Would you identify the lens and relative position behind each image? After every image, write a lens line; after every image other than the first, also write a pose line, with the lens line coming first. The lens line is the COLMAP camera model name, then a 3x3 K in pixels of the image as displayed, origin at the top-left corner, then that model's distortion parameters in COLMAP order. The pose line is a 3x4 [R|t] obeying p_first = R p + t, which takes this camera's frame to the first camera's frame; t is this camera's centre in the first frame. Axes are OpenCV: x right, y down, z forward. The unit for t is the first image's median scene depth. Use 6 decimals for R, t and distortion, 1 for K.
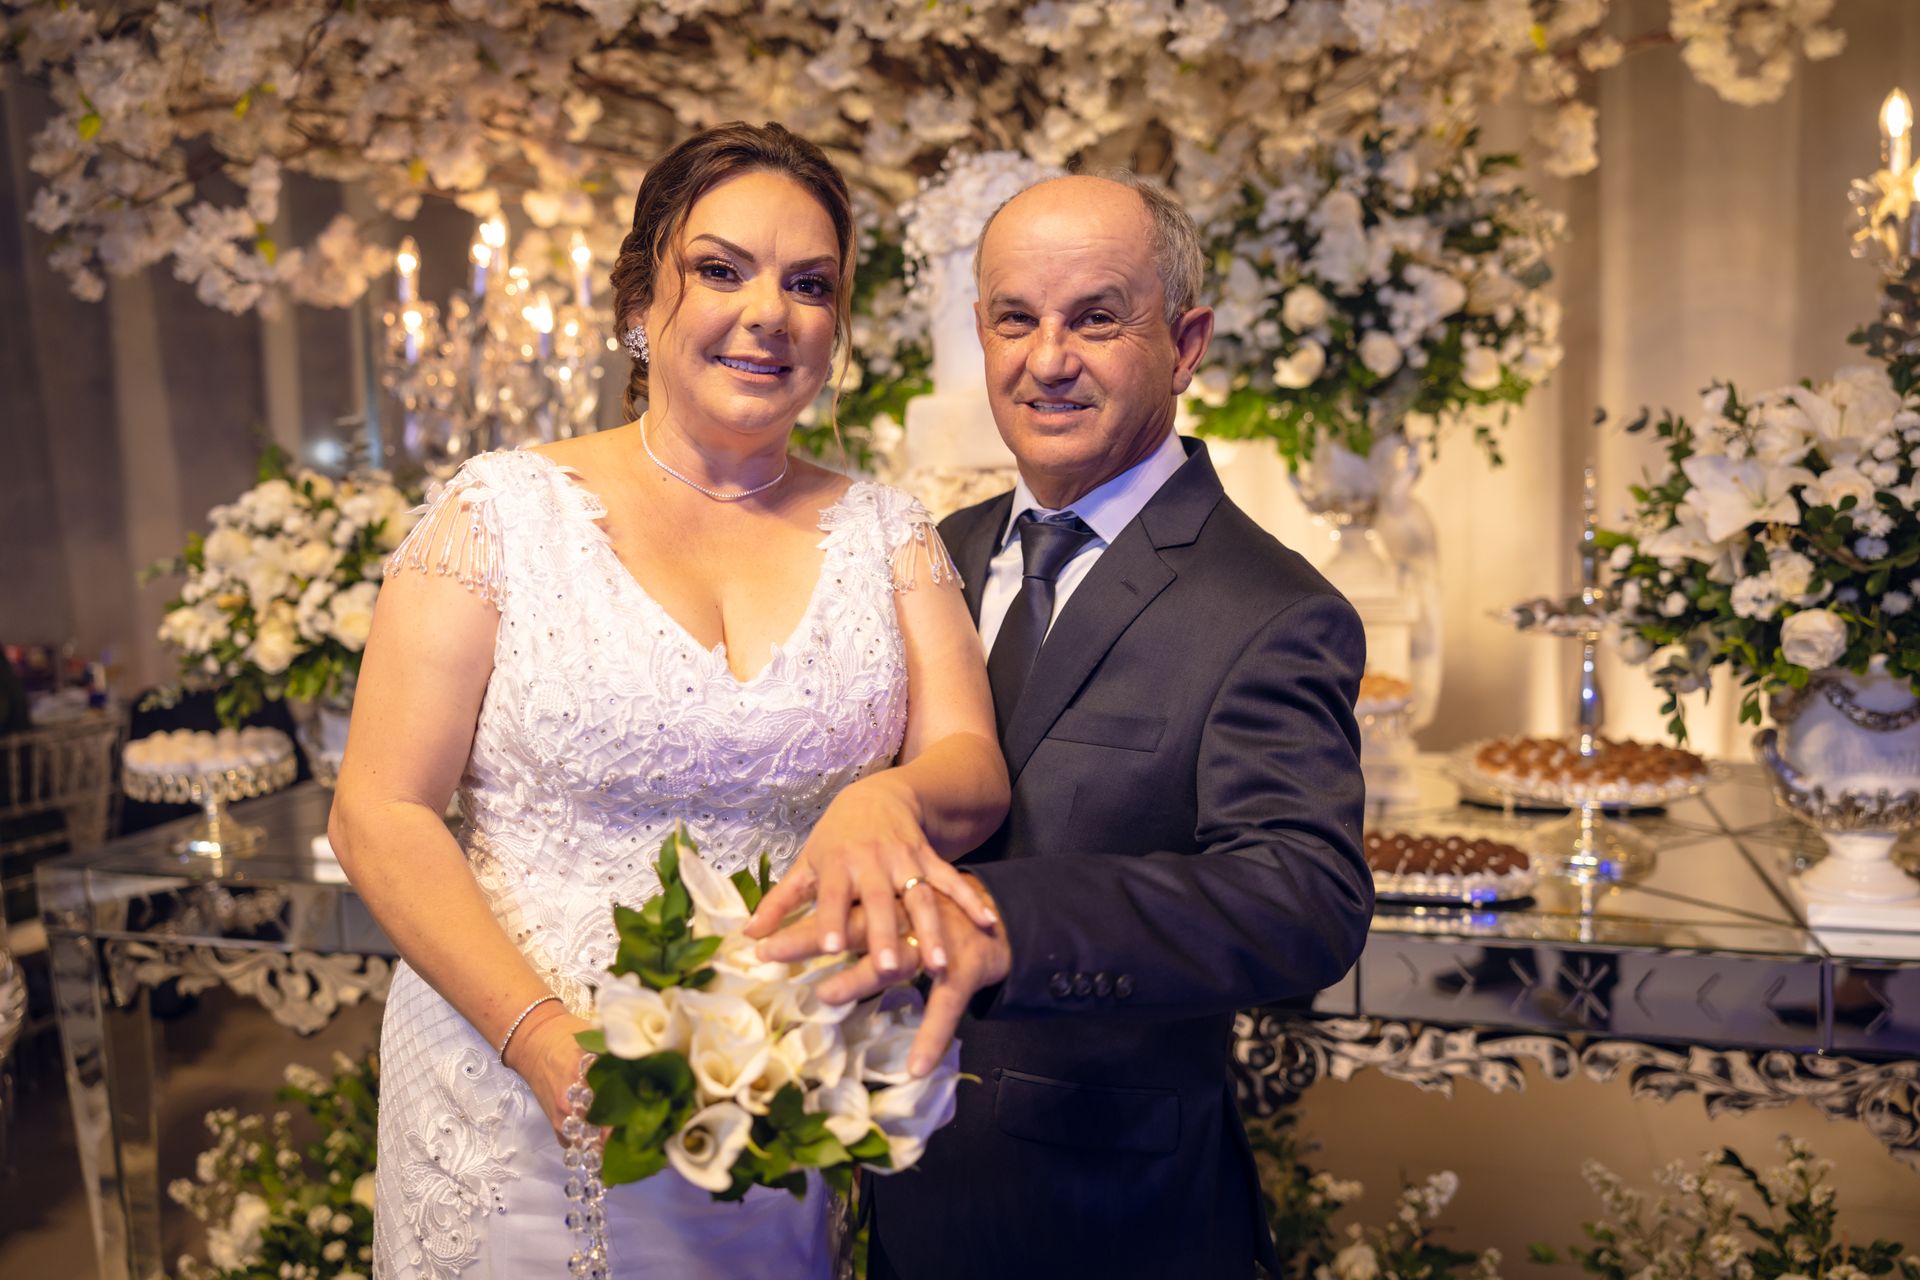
lens RADIAL K [[1556.2, 0, 912.8], [0, 1556.2, 636.2], [0, 0, 1]] dist [0.003752, 0.000172]
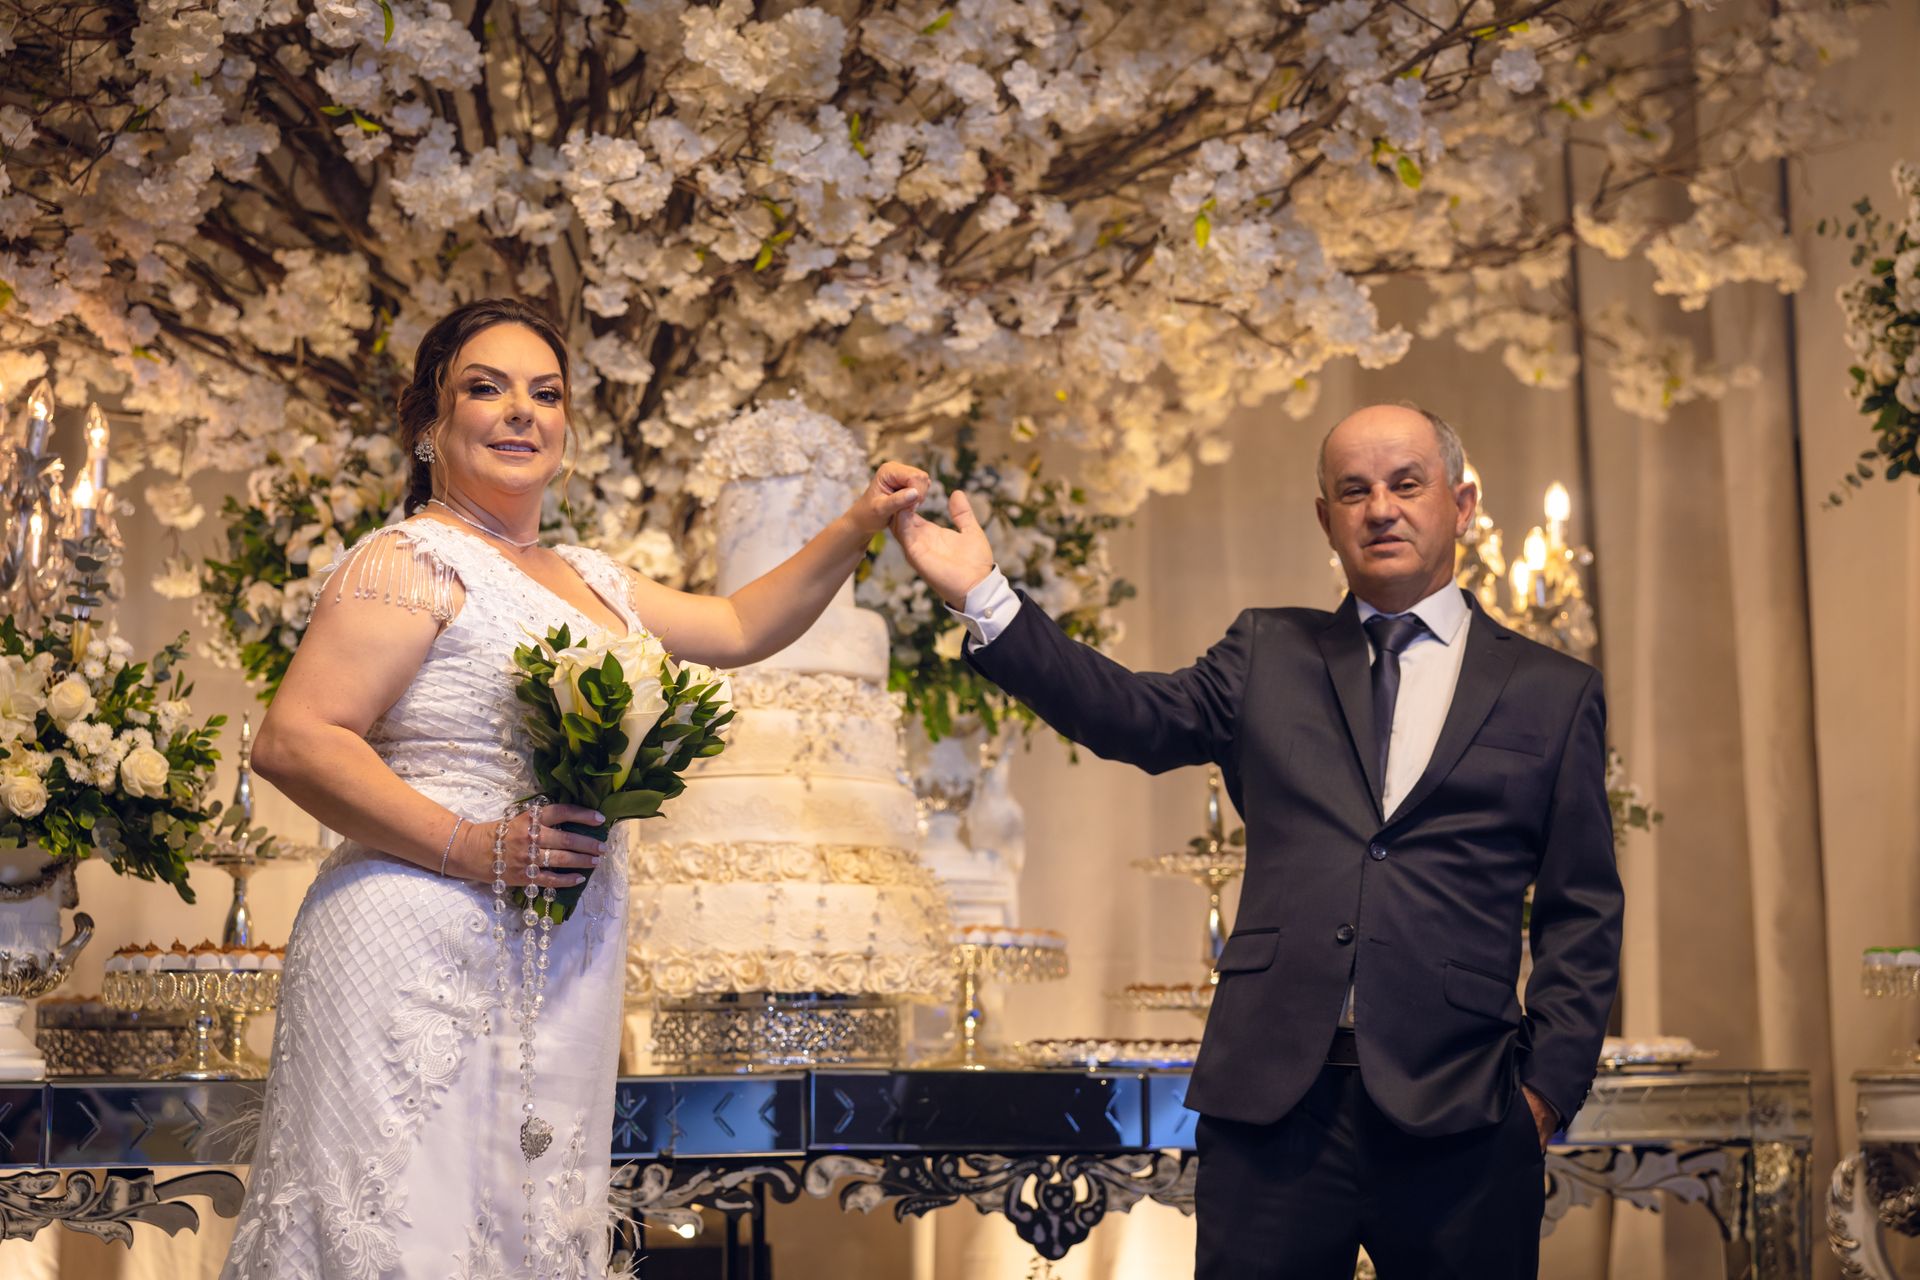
lens RADIAL K [[2900.5, 0, 1006.3], [0, 2900.5, 627.3], [0, 0, 1]] dist [0.003282, 0.000000]
pose [[0.799467, 0.136766, 0.584933, -0.895019], [0.034490, 0.961680, -0.271995, 0.363345], [-0.599719, 0.237625, 0.764115, -0.555120]]
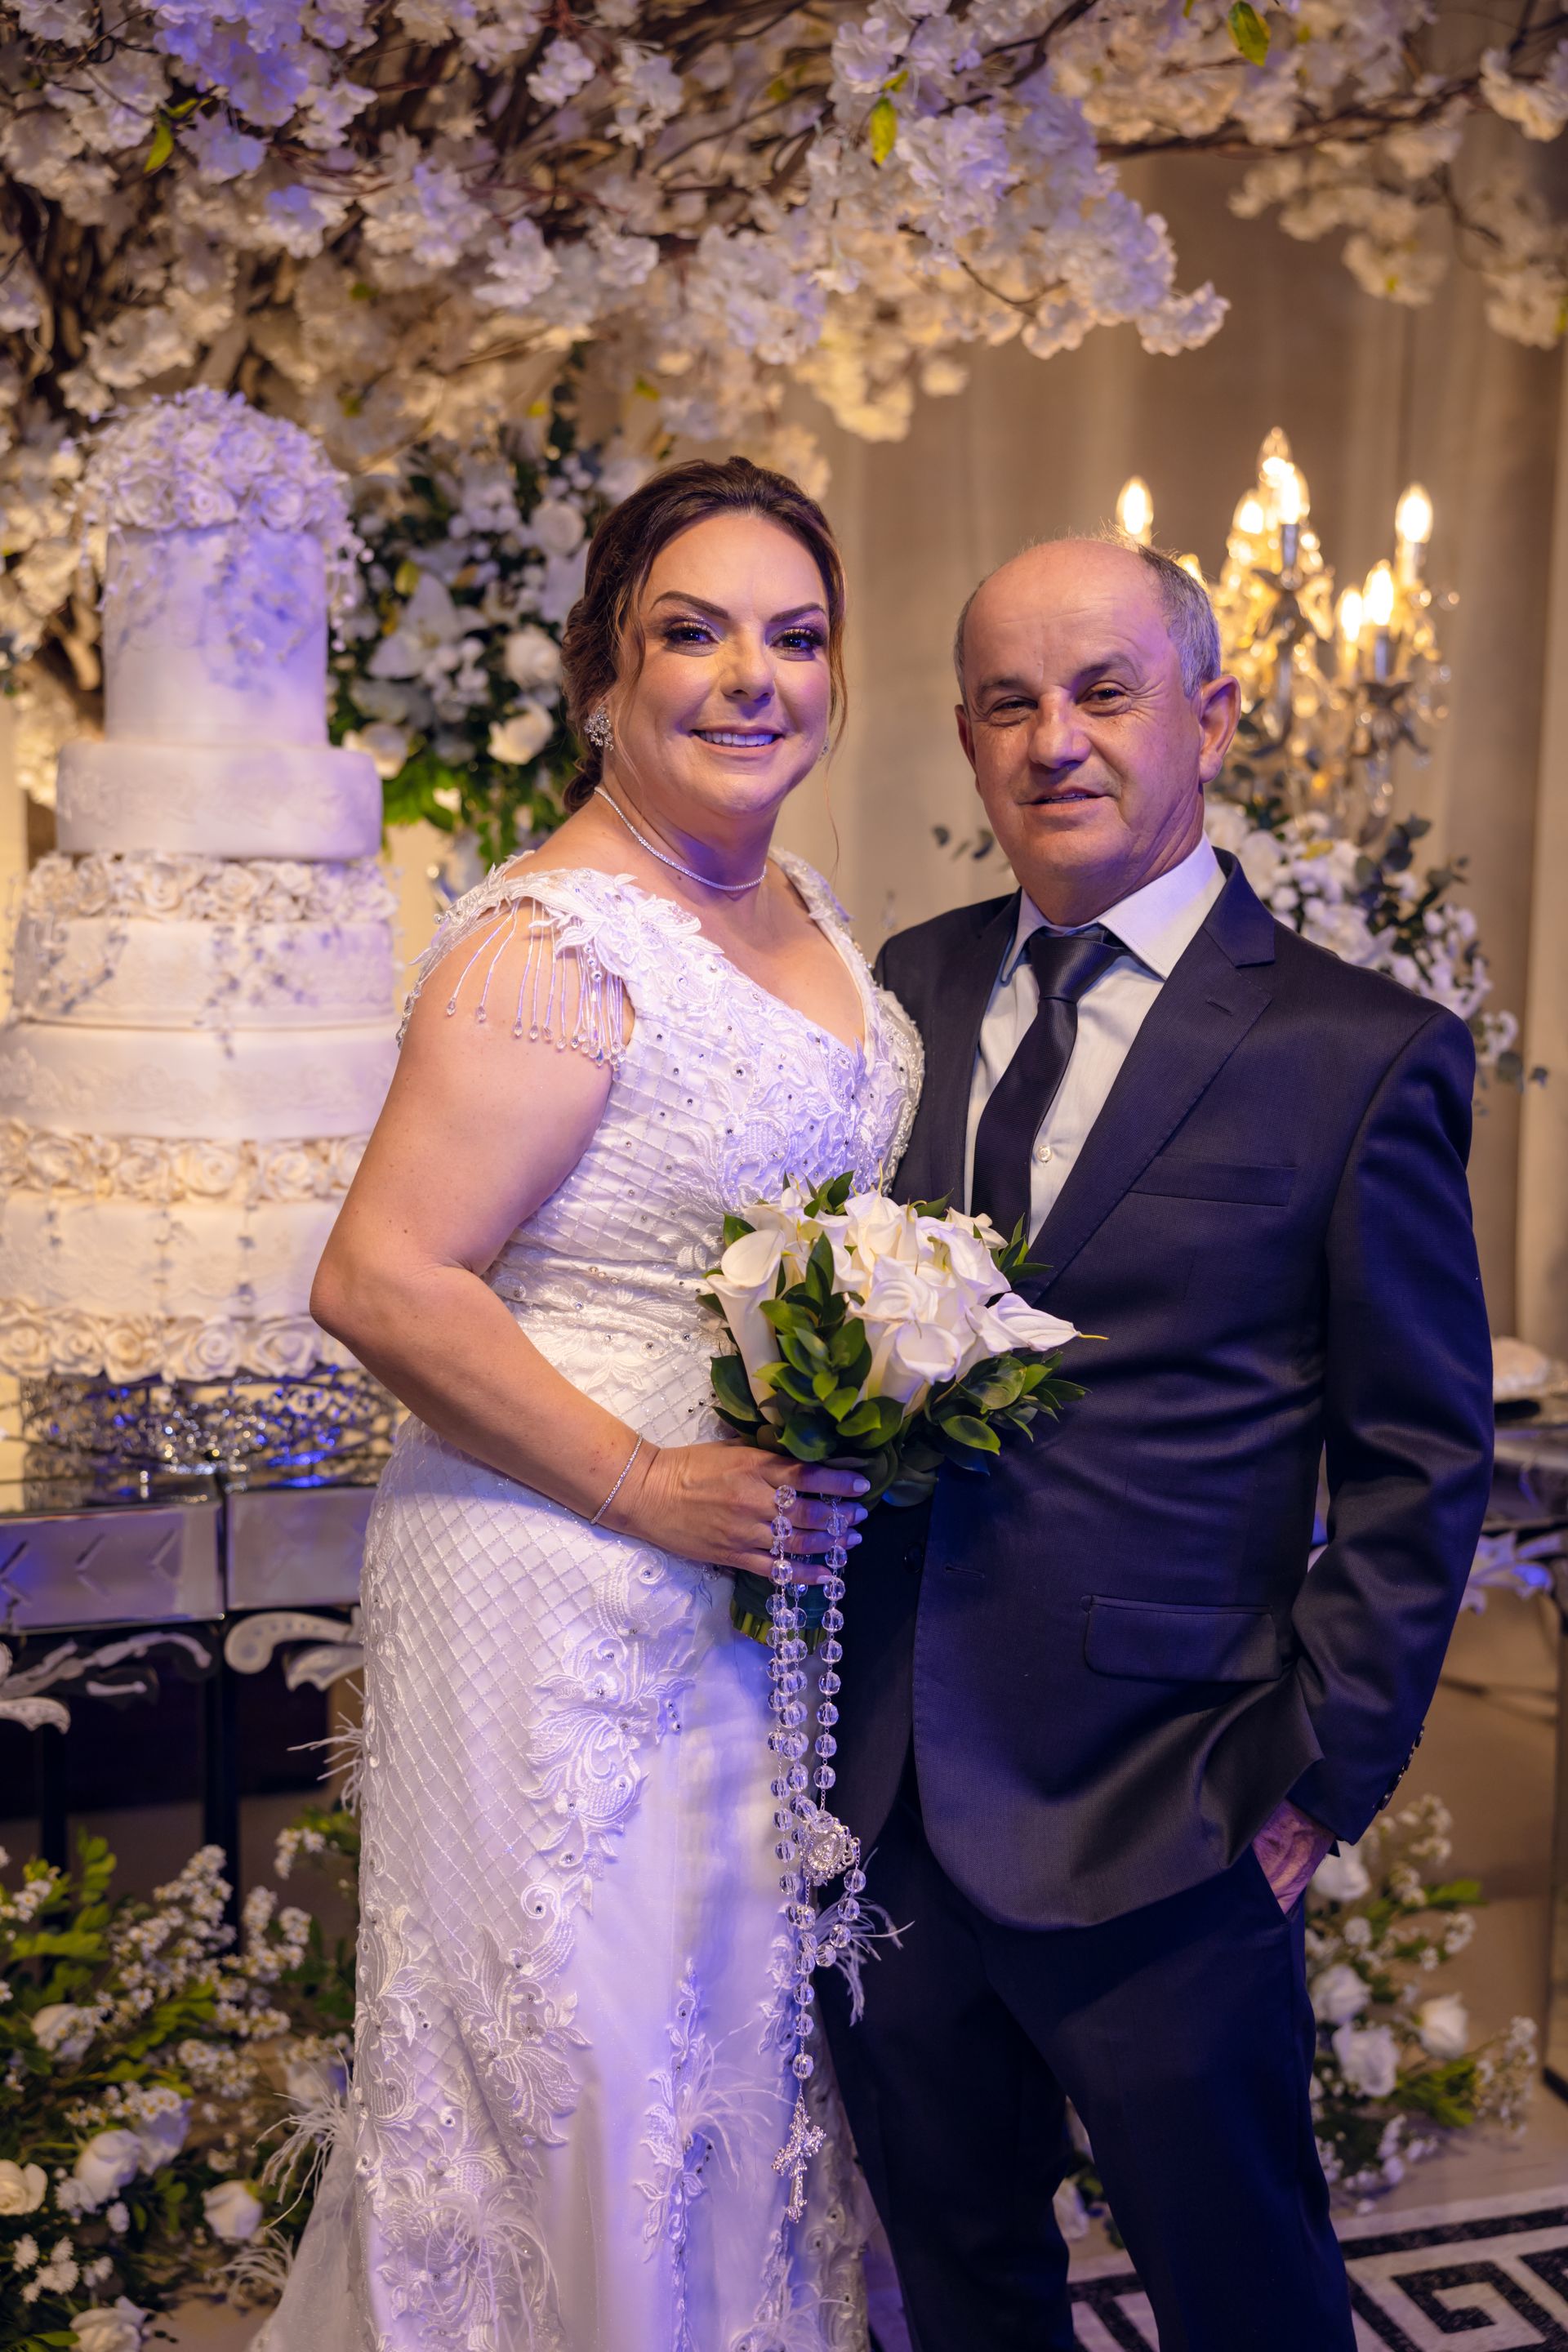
lens RADIAL K [[2637.8, 0, 781.0], [0, 2637.8, 1184.6], [0, 0, 1]] dist [0.004961, 0.000000]
pose [[0.799891, -0.018397, 0.599863, -0.400262], [0.006325, 0.999733, 0.022227, 0.010979], [-0.600112, -0.013985, 0.799794, -0.068699]]
